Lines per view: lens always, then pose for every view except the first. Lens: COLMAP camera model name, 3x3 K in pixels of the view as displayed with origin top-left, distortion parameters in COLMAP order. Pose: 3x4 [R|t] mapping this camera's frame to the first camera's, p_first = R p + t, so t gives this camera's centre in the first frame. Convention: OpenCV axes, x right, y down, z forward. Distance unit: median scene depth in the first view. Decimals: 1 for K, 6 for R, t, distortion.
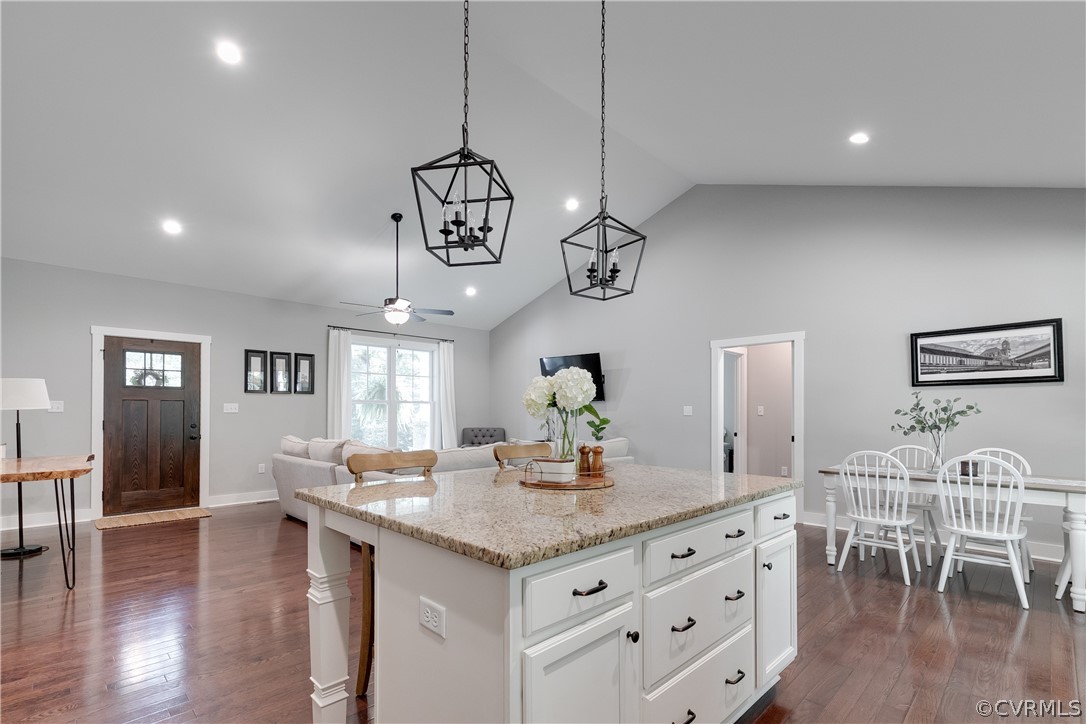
lens RADIAL K [[493.9, 0, 527.1], [0, 493.9, 408.2], [0, 0, 1]] dist [0.005785, 0.000298]
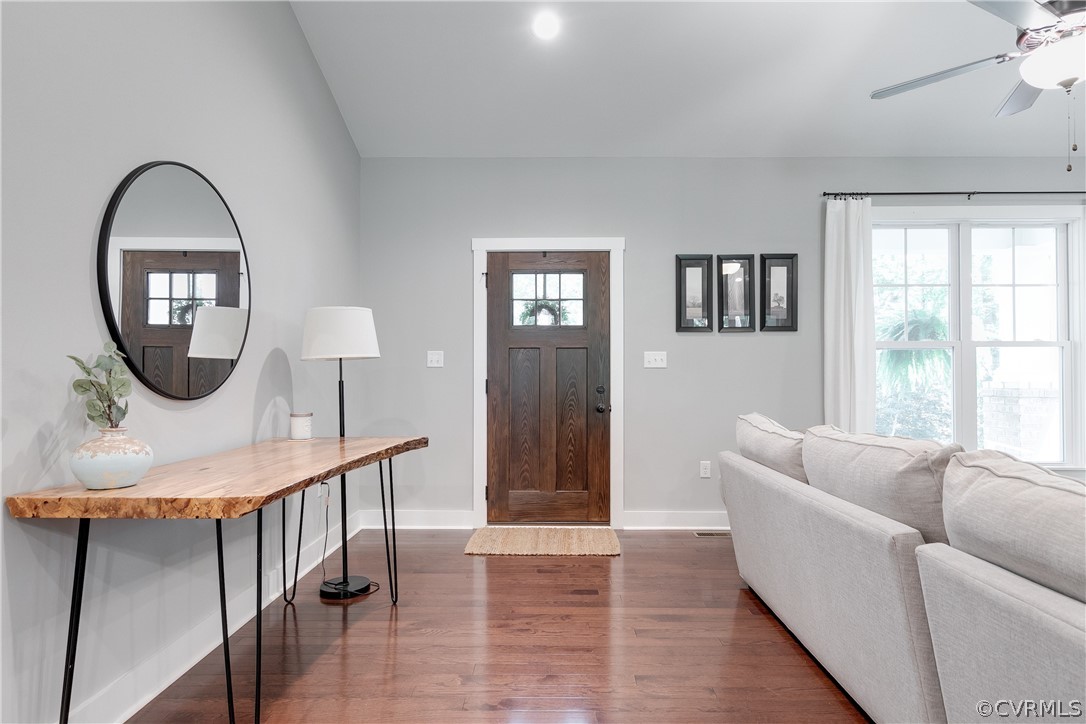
lens RADIAL K [[616.5, 0, 545.9], [0, 616.5, 365.6], [0, 0, 1]] dist [0.007776, 0.001652]
pose [[0.719658, -0.013010, -0.694207, -0.211514], [0.007300, 0.999911, -0.011172, 0.015084], [0.694290, 0.002972, 0.719689, 0.434665]]
